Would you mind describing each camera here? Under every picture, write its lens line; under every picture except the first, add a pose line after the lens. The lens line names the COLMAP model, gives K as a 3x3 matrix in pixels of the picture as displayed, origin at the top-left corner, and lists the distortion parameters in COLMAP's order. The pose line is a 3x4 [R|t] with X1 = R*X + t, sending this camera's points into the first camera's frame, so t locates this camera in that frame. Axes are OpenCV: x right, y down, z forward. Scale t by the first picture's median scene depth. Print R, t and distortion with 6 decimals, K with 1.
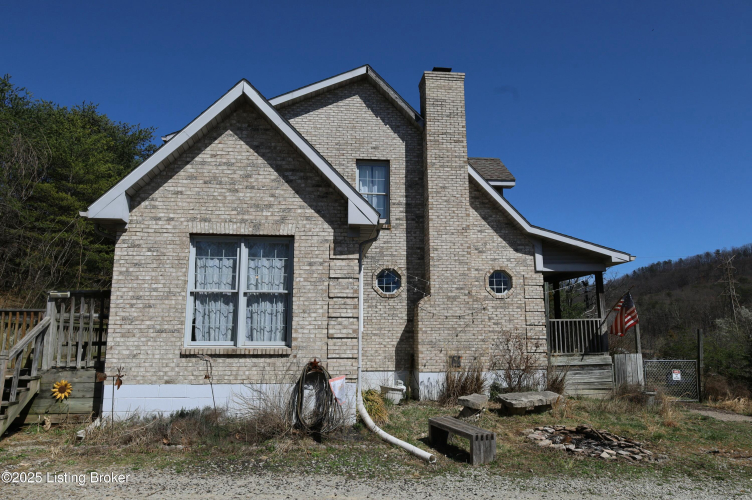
lens RADIAL K [[508.2, 0, 375.6], [0, 508.2, 249.7], [0, 0, 1]] dist [-0.004793, -0.001441]
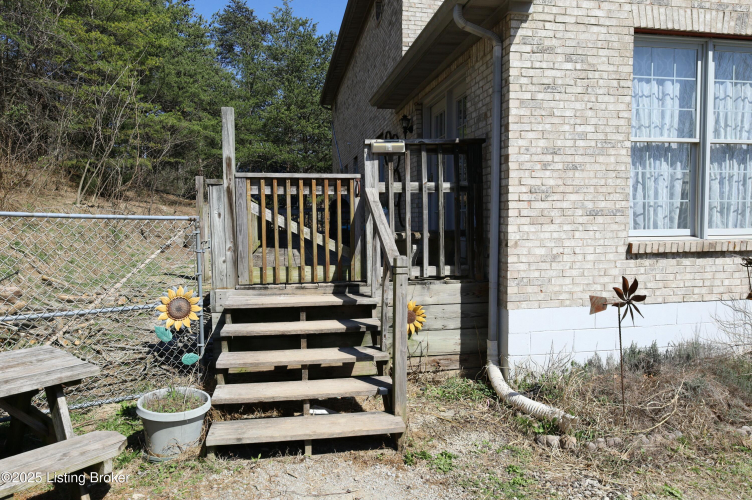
lens RADIAL K [[508.2, 0, 376.6], [0, 508.2, 249.3], [0, 0, 1]] dist [-0.004793, -0.001441]
pose [[0.997759, -0.013891, 0.065449, -0.685292], [-0.001673, 0.972724, 0.231958, 0.070938], [-0.066886, -0.231548, 0.970522, 0.466526]]
